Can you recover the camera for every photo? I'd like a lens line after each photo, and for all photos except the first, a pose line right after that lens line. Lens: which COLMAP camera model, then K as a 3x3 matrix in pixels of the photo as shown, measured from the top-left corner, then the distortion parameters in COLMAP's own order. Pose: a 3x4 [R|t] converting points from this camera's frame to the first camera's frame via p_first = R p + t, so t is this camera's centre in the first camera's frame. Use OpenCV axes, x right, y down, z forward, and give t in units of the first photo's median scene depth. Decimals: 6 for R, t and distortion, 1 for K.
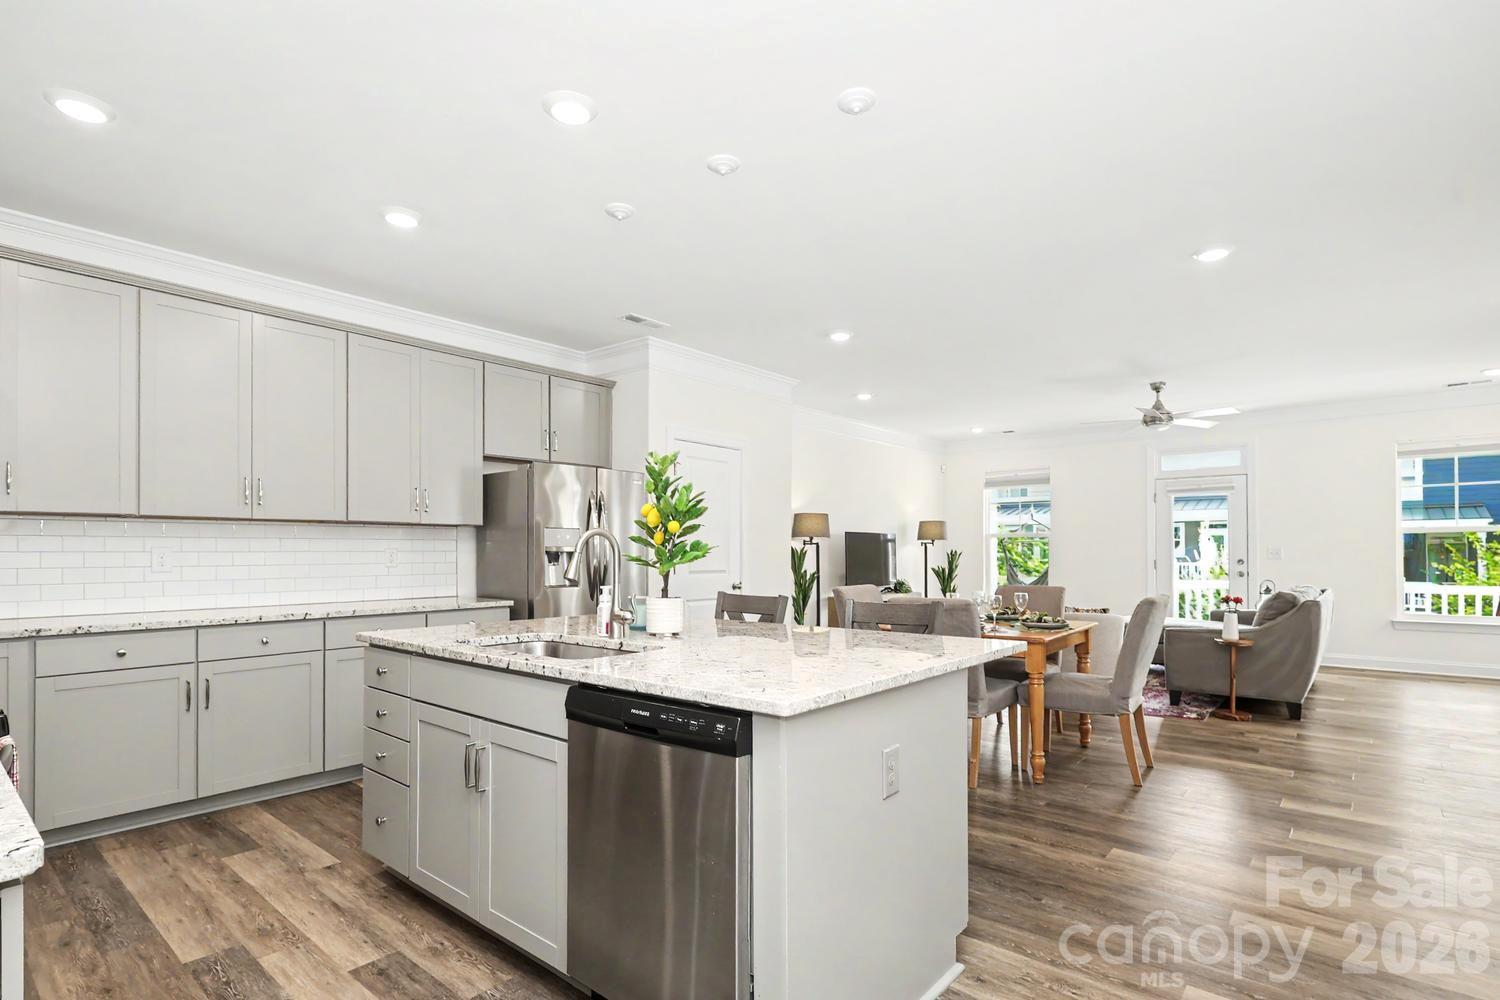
lens RADIAL K [[728.3, 0, 736.3], [0, 728.3, 547.6], [0, 0, 1]] dist [0.000478, -0.000813]
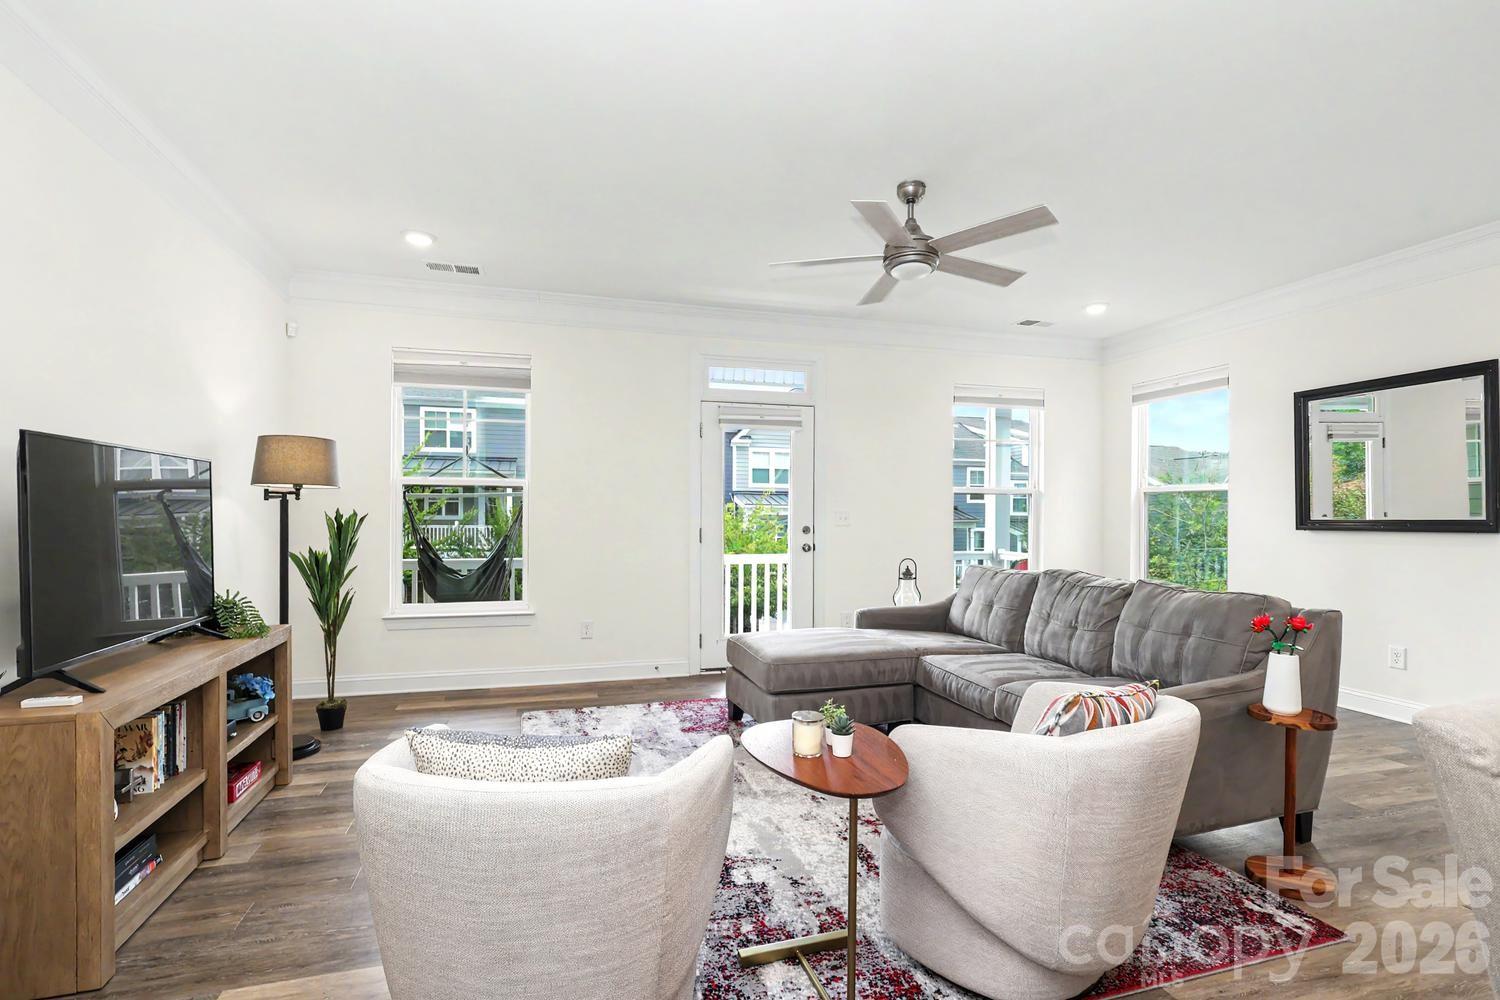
lens RADIAL K [[728.3, 0, 754.5], [0, 728.3, 507.5], [0, 0, 1]] dist [0.000478, -0.000813]
pose [[0.530887, 0.007585, 0.847409, 0.064379], [-0.010375, 0.999943, -0.002450, 0.000189], [-0.847379, -0.007491, 0.530936, 0.573924]]
